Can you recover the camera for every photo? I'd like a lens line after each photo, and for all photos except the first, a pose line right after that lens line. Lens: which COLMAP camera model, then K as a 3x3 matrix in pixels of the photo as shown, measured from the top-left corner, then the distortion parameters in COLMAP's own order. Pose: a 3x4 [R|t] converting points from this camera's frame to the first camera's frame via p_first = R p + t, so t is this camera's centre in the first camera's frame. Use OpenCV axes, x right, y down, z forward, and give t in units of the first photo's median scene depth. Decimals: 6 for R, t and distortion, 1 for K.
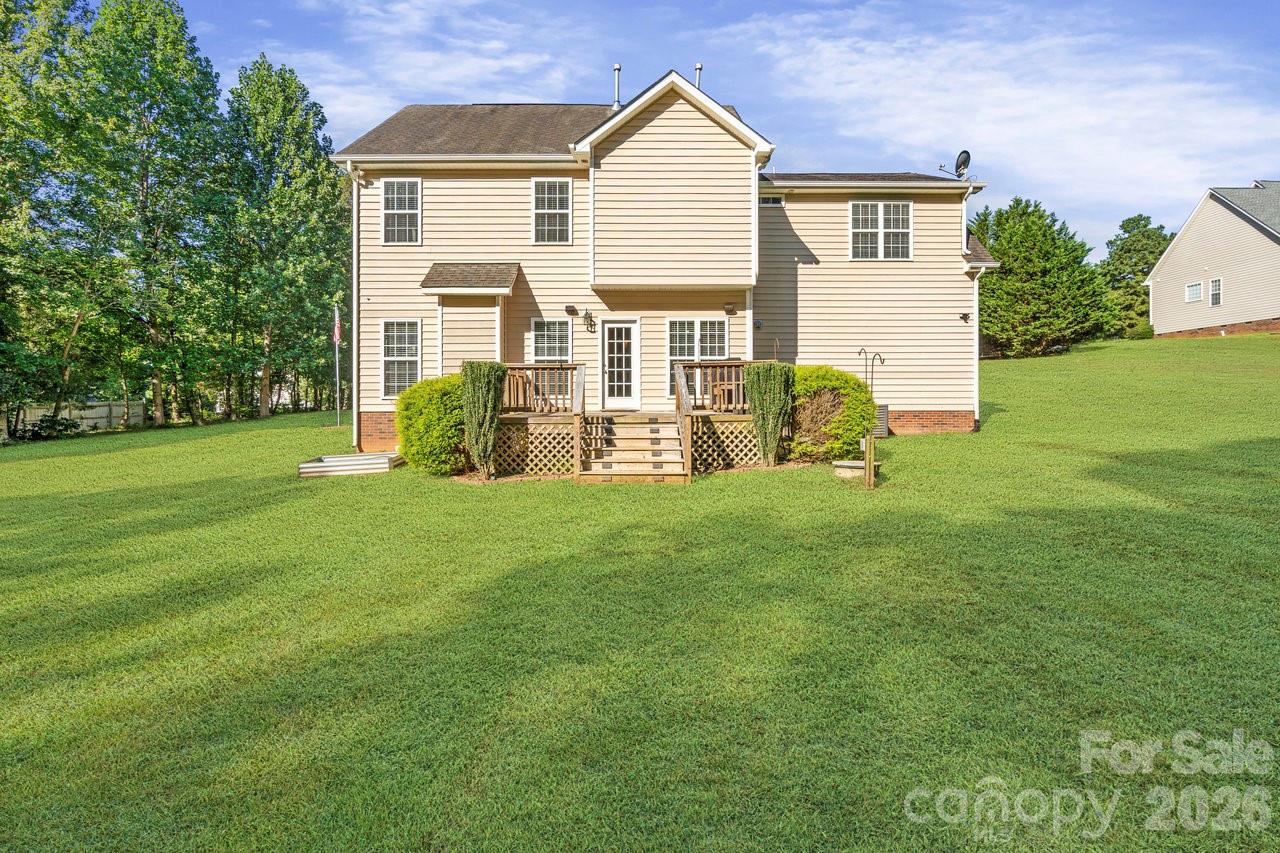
lens RADIAL K [[590.4, 0, 636.7], [0, 590.4, 411.7], [0, 0, 1]] dist [-0.000624, -0.000127]
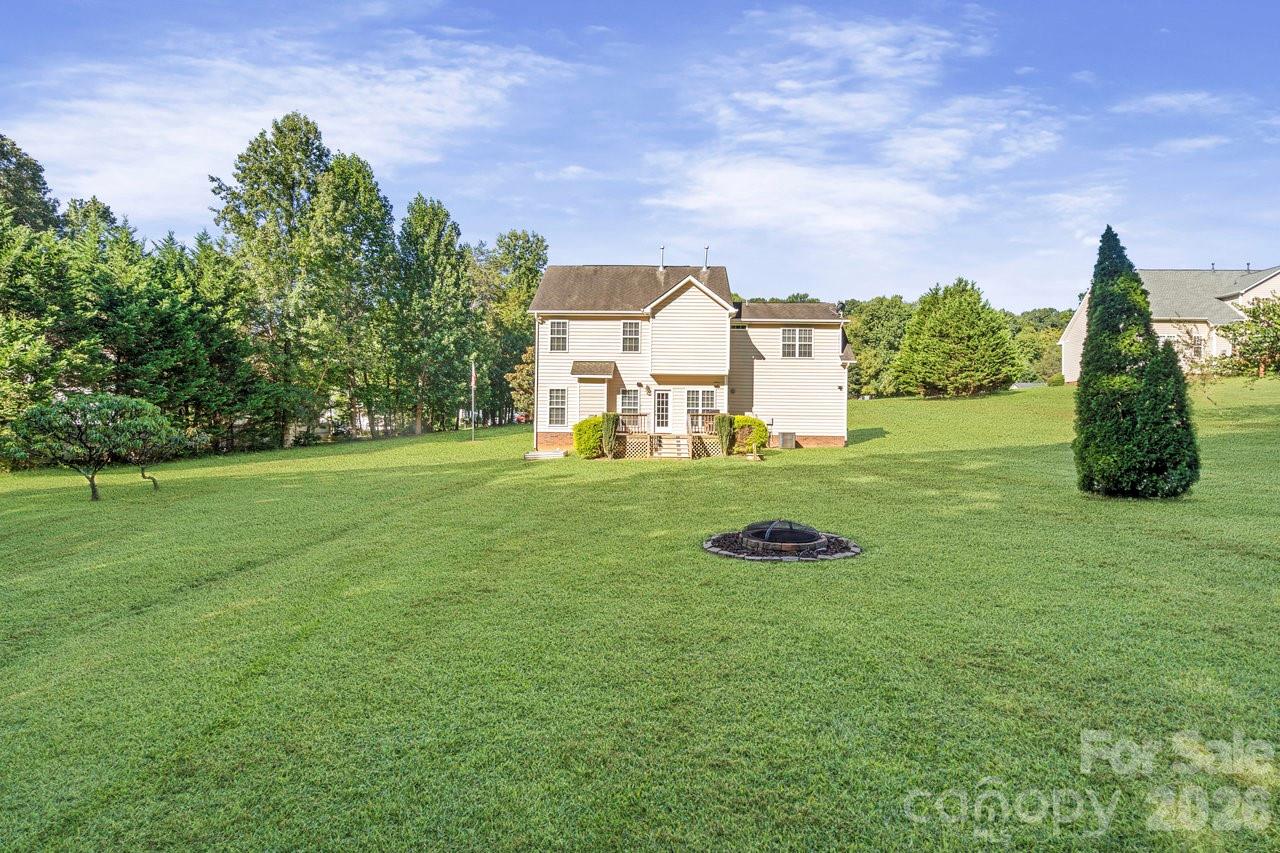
lens RADIAL K [[590.4, 0, 636.7], [0, 590.4, 411.7], [0, 0, 1]] dist [-0.000624, -0.000127]
pose [[0.998502, 0.012958, -0.053150, -0.009674], [-0.015184, 0.999015, -0.041697, 0.010028], [0.052557, 0.042442, 0.997716, -1.056360]]
